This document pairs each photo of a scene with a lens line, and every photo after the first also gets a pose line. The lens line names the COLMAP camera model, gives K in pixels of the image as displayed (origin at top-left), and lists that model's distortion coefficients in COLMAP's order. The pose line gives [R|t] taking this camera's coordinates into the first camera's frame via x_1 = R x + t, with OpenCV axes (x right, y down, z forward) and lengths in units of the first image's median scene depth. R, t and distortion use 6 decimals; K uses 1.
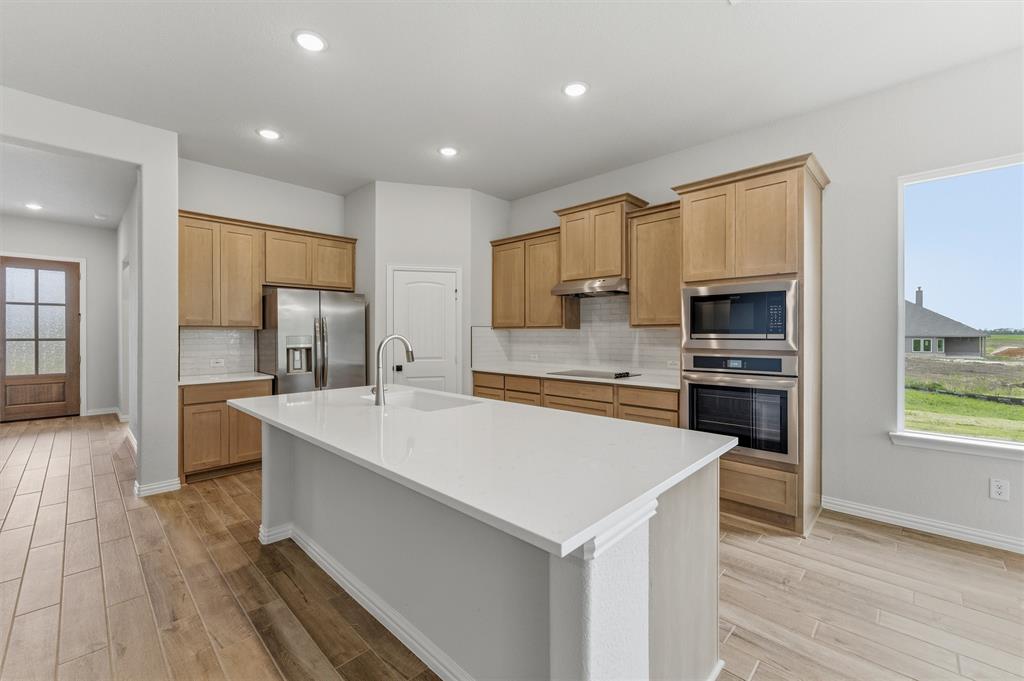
lens RADIAL K [[416.1, 0, 512.1], [0, 416.1, 334.4], [0, 0, 1]] dist [-0.000707, -0.000353]
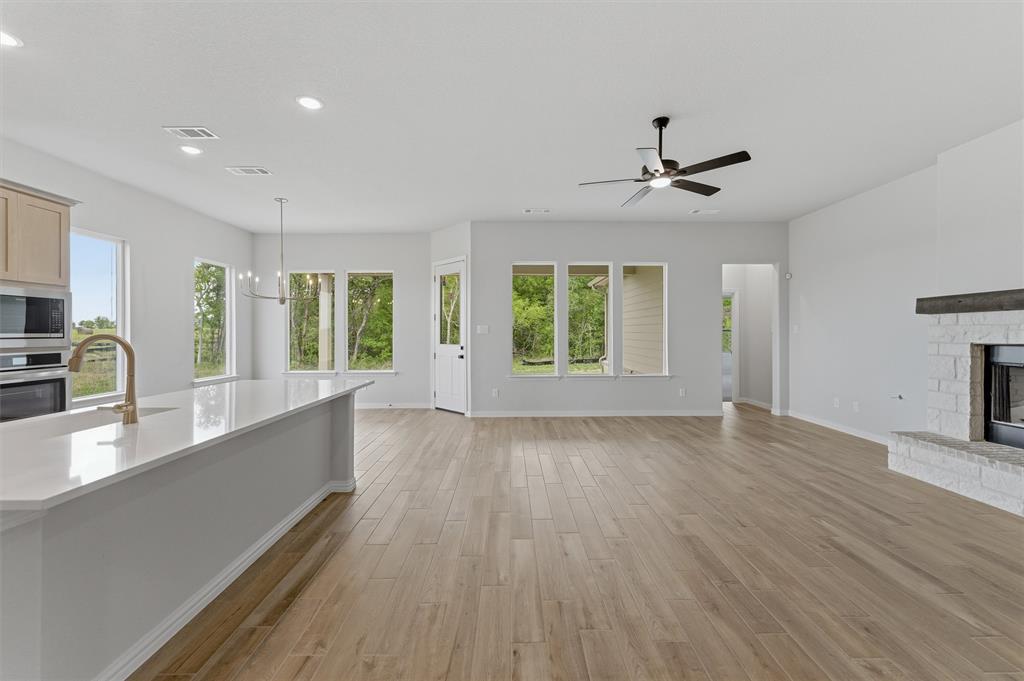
lens RADIAL K [[416.1, 0, 512.1], [0, 416.1, 334.4], [0, 0, 1]] dist [-0.000707, -0.000353]
pose [[-0.699336, -0.001994, 0.714790, -1.138155], [0.003360, 0.999976, 0.006076, -0.000781], [-0.714785, 0.006651, -0.699313, 0.850957]]
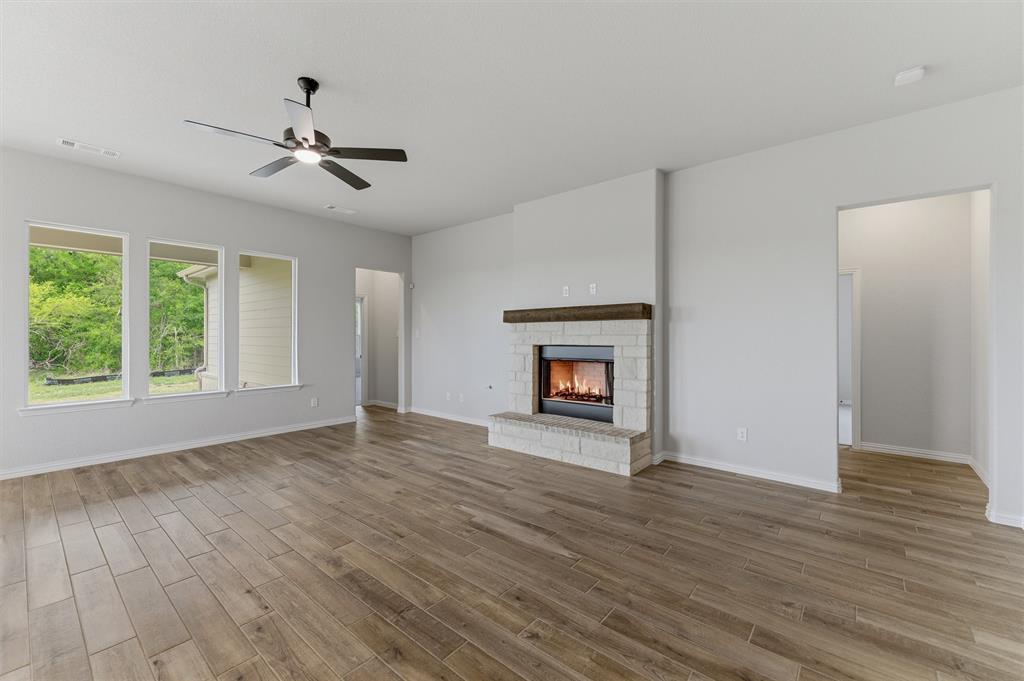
lens RADIAL K [[416.1, 0, 512.1], [0, 416.1, 334.4], [0, 0, 1]] dist [-0.000707, -0.000353]
pose [[-0.997362, -0.002058, -0.072565, -1.005580], [-0.001785, 0.999991, -0.003832, 0.002077], [0.072572, -0.003692, -0.997356, 0.744342]]
